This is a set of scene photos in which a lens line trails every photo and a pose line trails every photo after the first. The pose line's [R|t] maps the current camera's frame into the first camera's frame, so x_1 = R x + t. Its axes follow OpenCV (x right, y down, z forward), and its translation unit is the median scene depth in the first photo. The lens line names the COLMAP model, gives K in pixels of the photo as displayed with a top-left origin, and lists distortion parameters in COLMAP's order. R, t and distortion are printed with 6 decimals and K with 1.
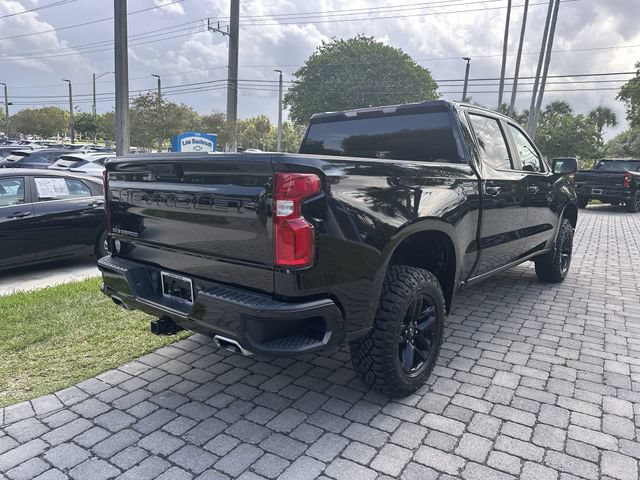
lens RADIAL K [[454.0, 0, 323.3], [0, 454.0, 241.6], [0, 0, 1]] dist [0.042088, -0.053947]
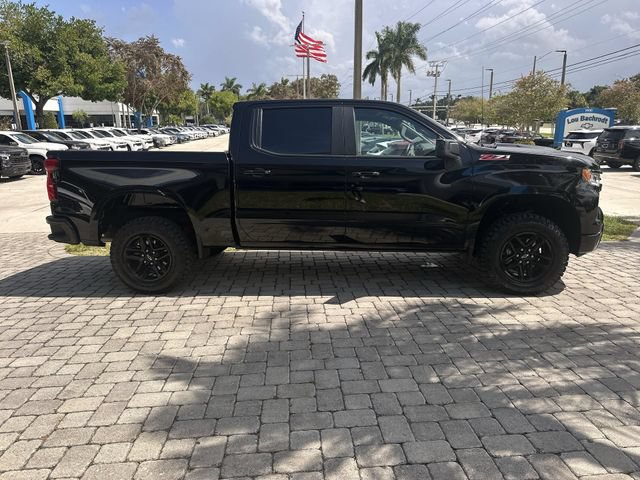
lens RADIAL K [[454.0, 0, 321.3], [0, 454.0, 241.6], [0, 0, 1]] dist [0.042088, -0.053947]
pose [[0.584095, 0.143715, -0.798861, 1.753690], [-0.111496, 0.989077, 0.096414, -0.075005], [0.803991, 0.032755, 0.593739, 0.501182]]
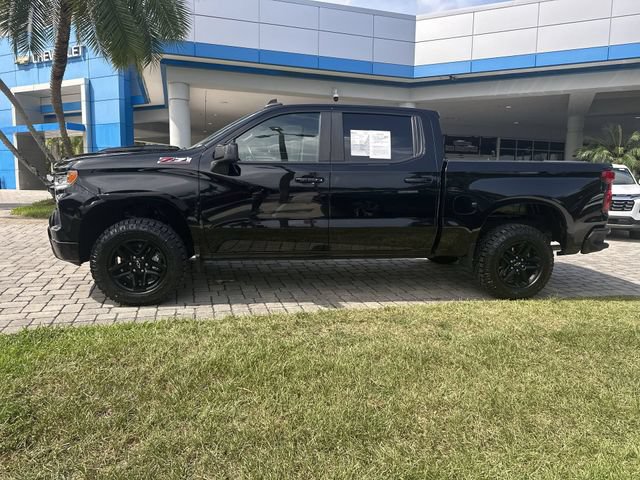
lens RADIAL K [[454.0, 0, 328.9], [0, 454.0, 239.5], [0, 0, 1]] dist [0.042088, -0.053947]
pose [[-0.751934, -0.150429, 0.641846, -0.800533], [0.064327, 0.952229, 0.298533, -0.472715], [-0.656092, 0.265765, -0.706337, 2.854317]]
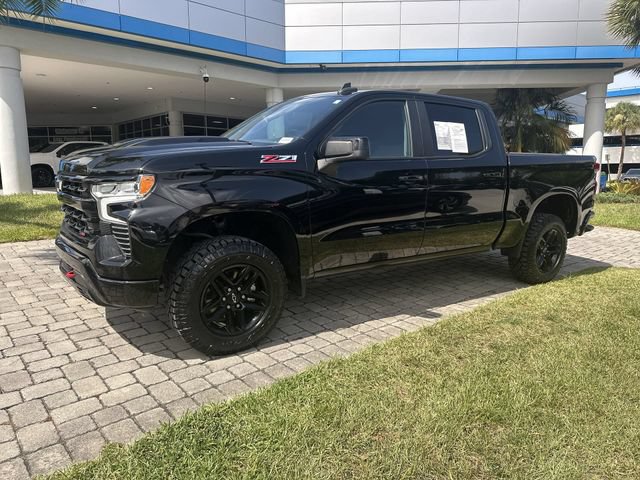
lens RADIAL K [[454.0, 0, 325.8], [0, 454.0, 235.8], [0, 0, 1]] dist [0.042088, -0.053947]
pose [[-0.957193, -0.096061, 0.273046, 0.034386], [0.000935, 0.942293, 0.334788, -0.499242], [-0.289449, 0.320713, -0.901866, 3.089580]]
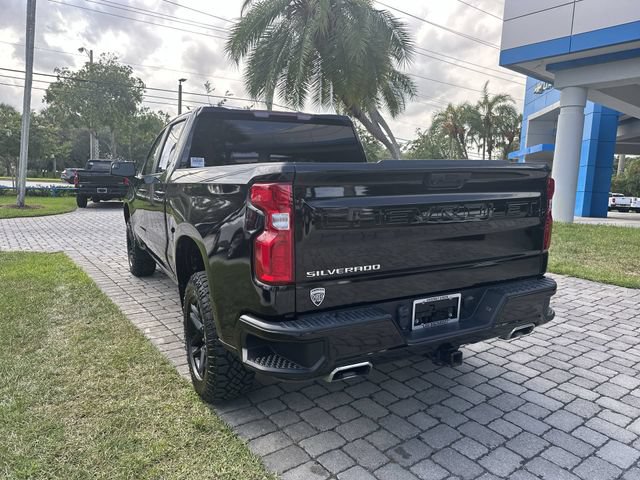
lens RADIAL K [[454.0, 0, 318.2], [0, 454.0, 236.9], [0, 0, 1]] dist [0.042088, -0.053947]
pose [[0.368816, -0.139697, 0.918945, -1.053755], [0.146505, 0.985021, 0.090943, -0.137198], [-0.917884, 0.101089, 0.383758, 0.746971]]
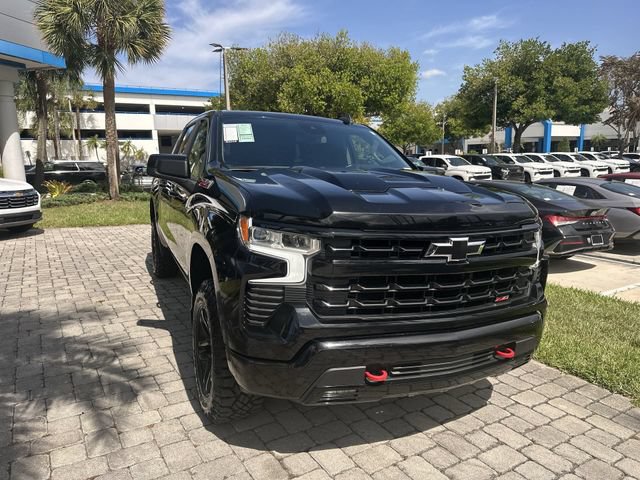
lens RADIAL K [[454.0, 0, 324.2], [0, 454.0, 237.3], [0, 0, 1]] dist [0.042088, -0.053947]
pose [[-0.438131, 0.109219, -0.892251, 1.635896], [-0.175538, 0.963086, 0.204086, -0.382655], [0.881605, 0.246040, -0.402786, 2.370502]]
